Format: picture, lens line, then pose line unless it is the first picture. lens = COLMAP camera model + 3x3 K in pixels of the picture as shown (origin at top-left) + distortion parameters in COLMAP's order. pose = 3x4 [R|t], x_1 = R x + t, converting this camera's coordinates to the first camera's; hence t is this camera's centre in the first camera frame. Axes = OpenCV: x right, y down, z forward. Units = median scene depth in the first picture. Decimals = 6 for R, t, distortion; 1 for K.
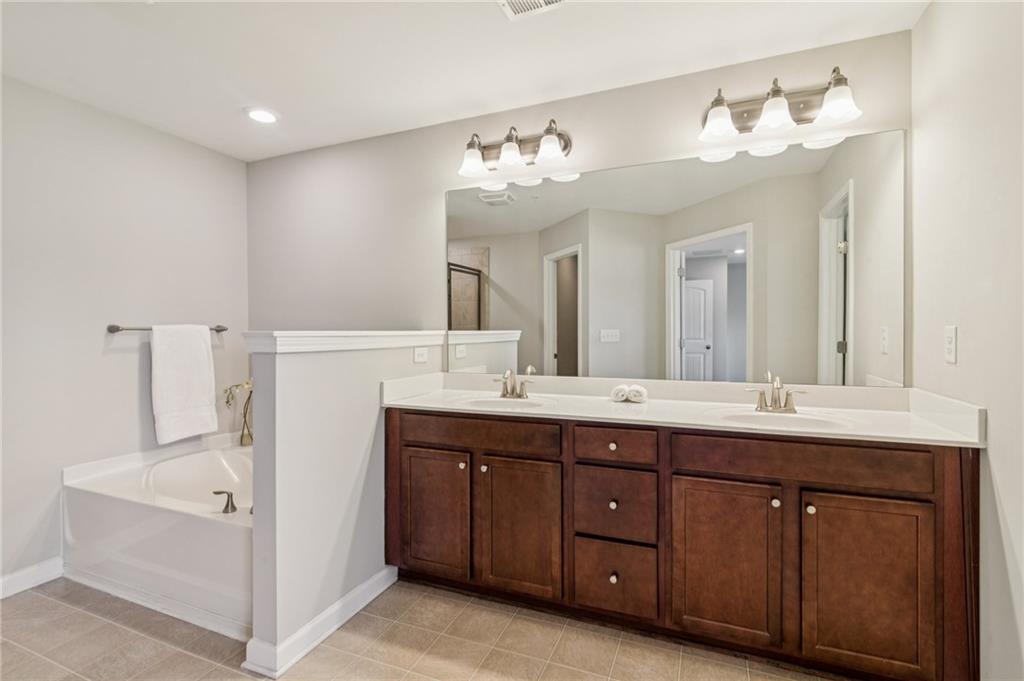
lens RADIAL K [[471.1, 0, 536.0], [0, 471.1, 337.7], [0, 0, 1]] dist [-0.000597, -0.000357]
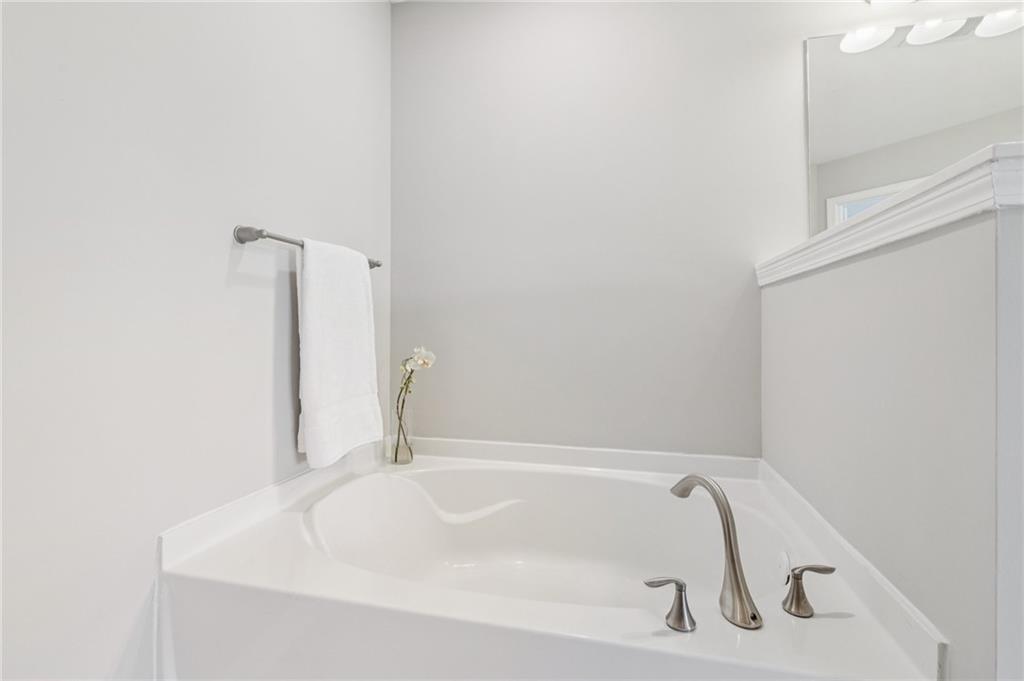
lens RADIAL K [[471.1, 0, 507.9], [0, 471.1, 326.0], [0, 0, 1]] dist [-0.000597, -0.000357]
pose [[0.990075, 0.006421, 0.140392, -0.682239], [-0.002472, 0.999597, -0.028283, 0.087604], [-0.140517, 0.027655, 0.989692, 0.469025]]
